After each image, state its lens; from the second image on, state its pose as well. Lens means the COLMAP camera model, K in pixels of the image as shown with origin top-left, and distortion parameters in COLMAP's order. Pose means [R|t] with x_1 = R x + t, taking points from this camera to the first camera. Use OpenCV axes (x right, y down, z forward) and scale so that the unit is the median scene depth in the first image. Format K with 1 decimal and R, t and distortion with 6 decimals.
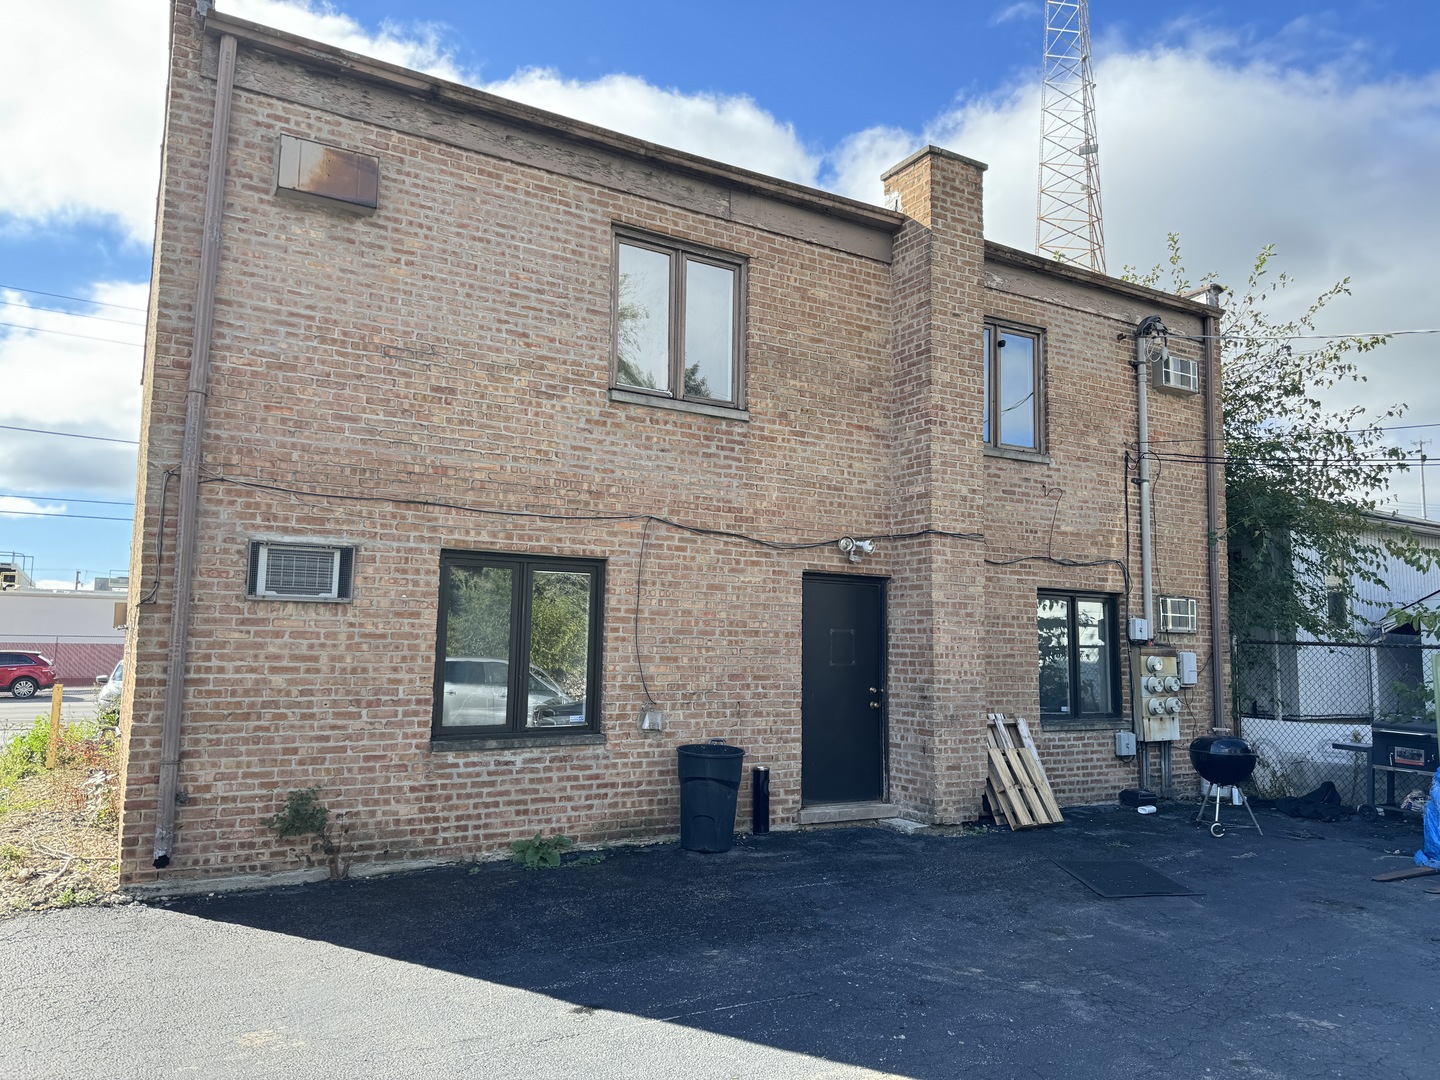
lens RADIAL K [[997.4, 0, 722.1], [0, 997.4, 543.8], [0, 0, 1]] dist [0.187222, -0.355391]
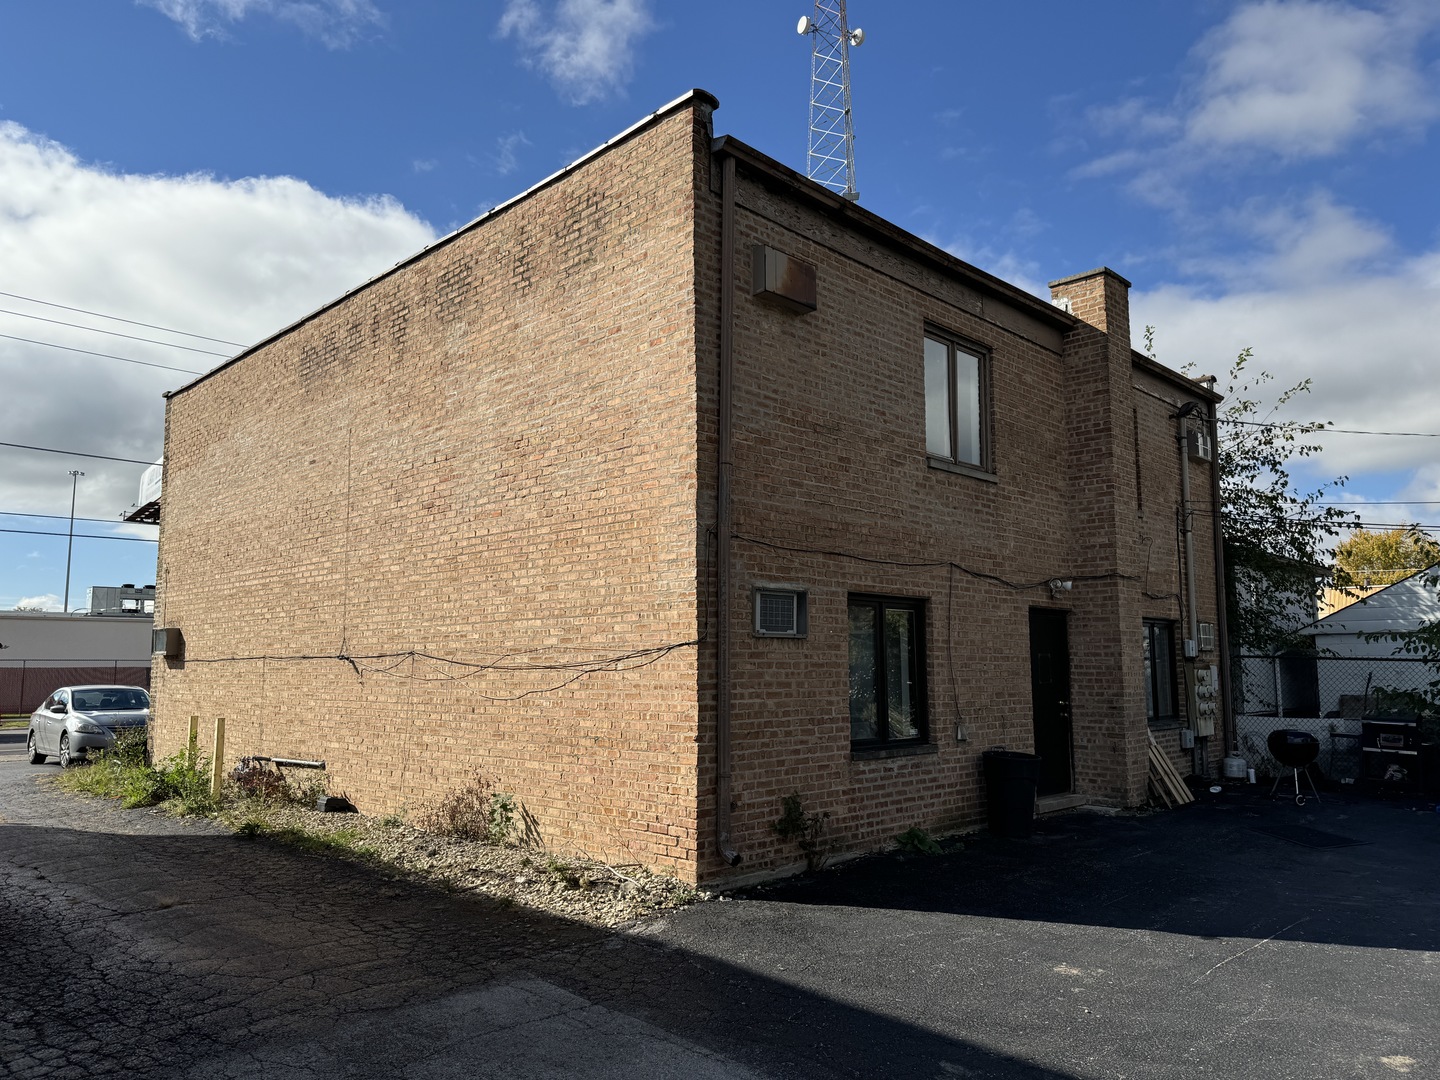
lens RADIAL K [[997.4, 0, 722.1], [0, 997.4, 543.8], [0, 0, 1]] dist [0.187222, -0.355391]
pose [[0.964559, 0.016823, 0.263332, -0.658290], [-0.014898, 0.999846, -0.009306, -0.034879], [-0.263448, 0.005053, 0.964660, -0.100641]]
